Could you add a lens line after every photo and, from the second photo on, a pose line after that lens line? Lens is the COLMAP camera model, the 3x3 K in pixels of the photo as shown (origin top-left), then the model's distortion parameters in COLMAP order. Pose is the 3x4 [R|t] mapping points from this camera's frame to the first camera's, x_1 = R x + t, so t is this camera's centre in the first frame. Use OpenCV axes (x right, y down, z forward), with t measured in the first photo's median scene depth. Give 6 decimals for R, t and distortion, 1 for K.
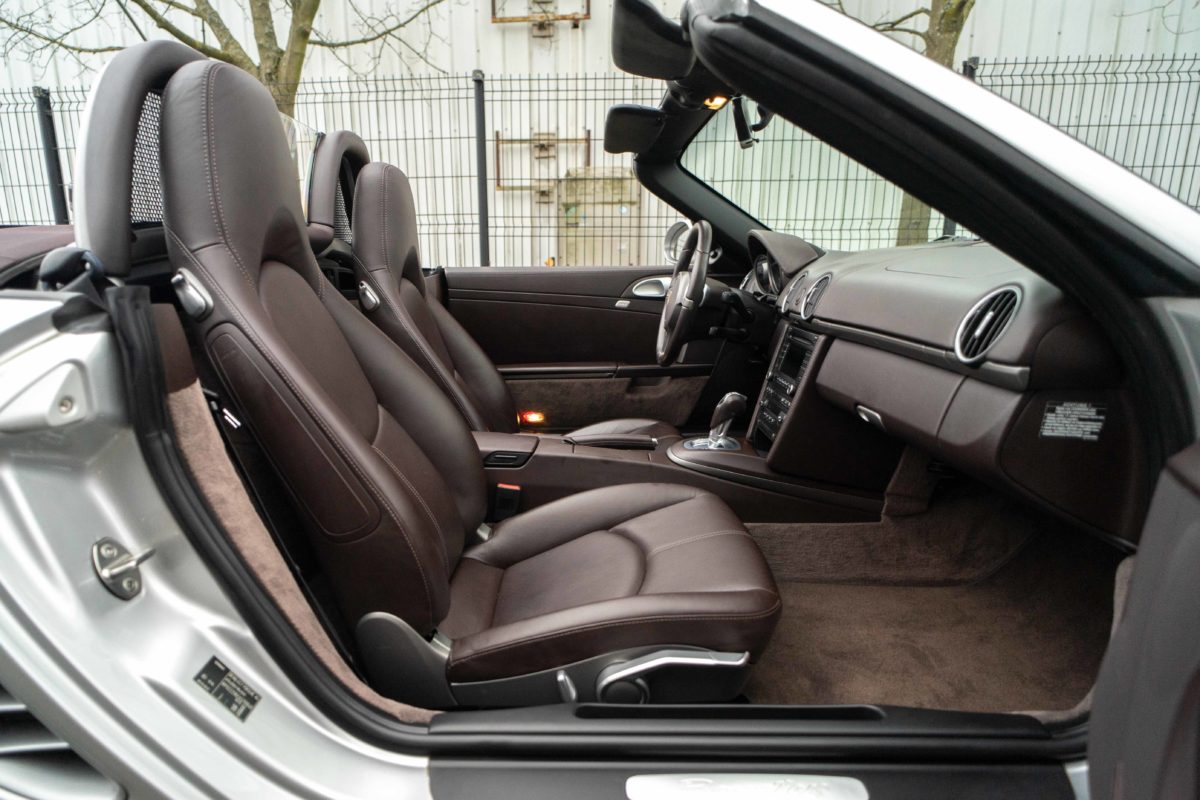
lens RADIAL K [[616.9, 0, 600.0], [0, 616.9, 400.0], [0, 0, 1]] dist [0.000345, -0.000549]
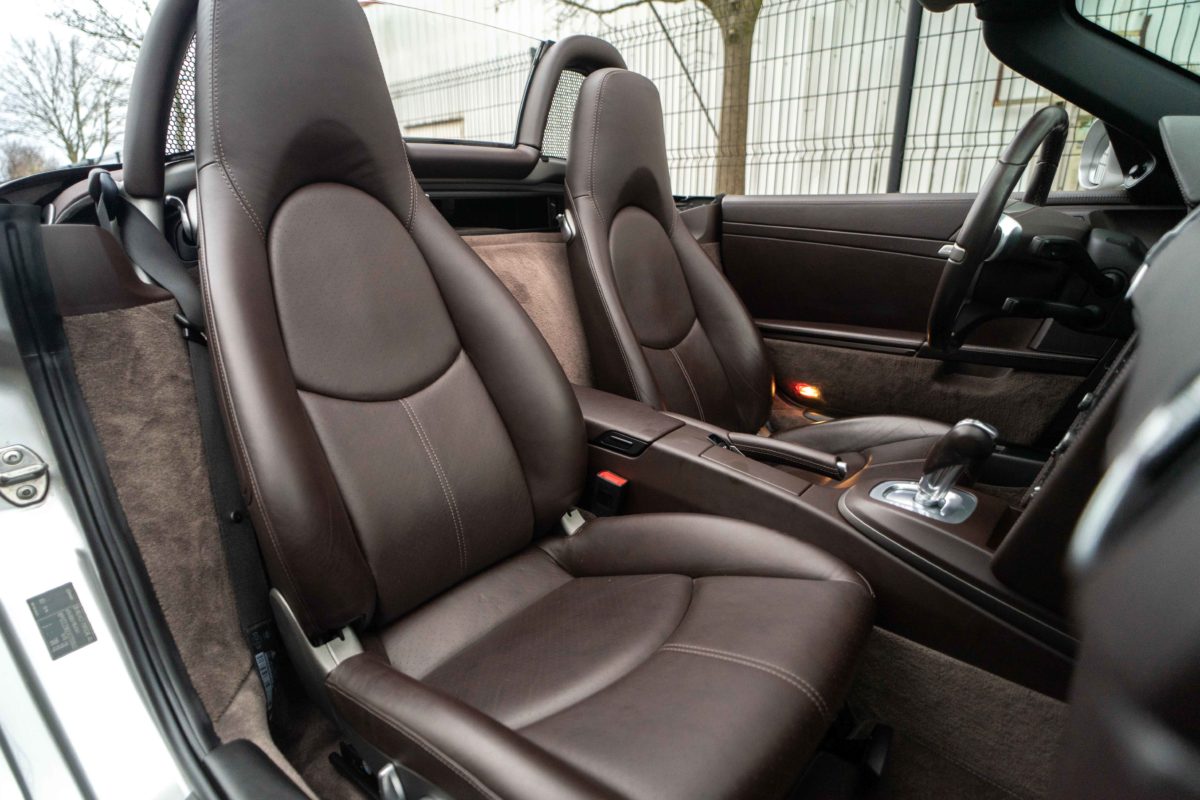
lens RADIAL K [[629.5, 0, 600.0], [0, 629.5, 400.0], [0, 0, 1]] dist [-0.002851, -0.000443]
pose [[0.780500, 0.189504, -0.595742, 0.181586], [-0.132253, 0.981433, 0.138922, -0.040576], [0.611007, -0.029640, 0.791070, 0.220180]]
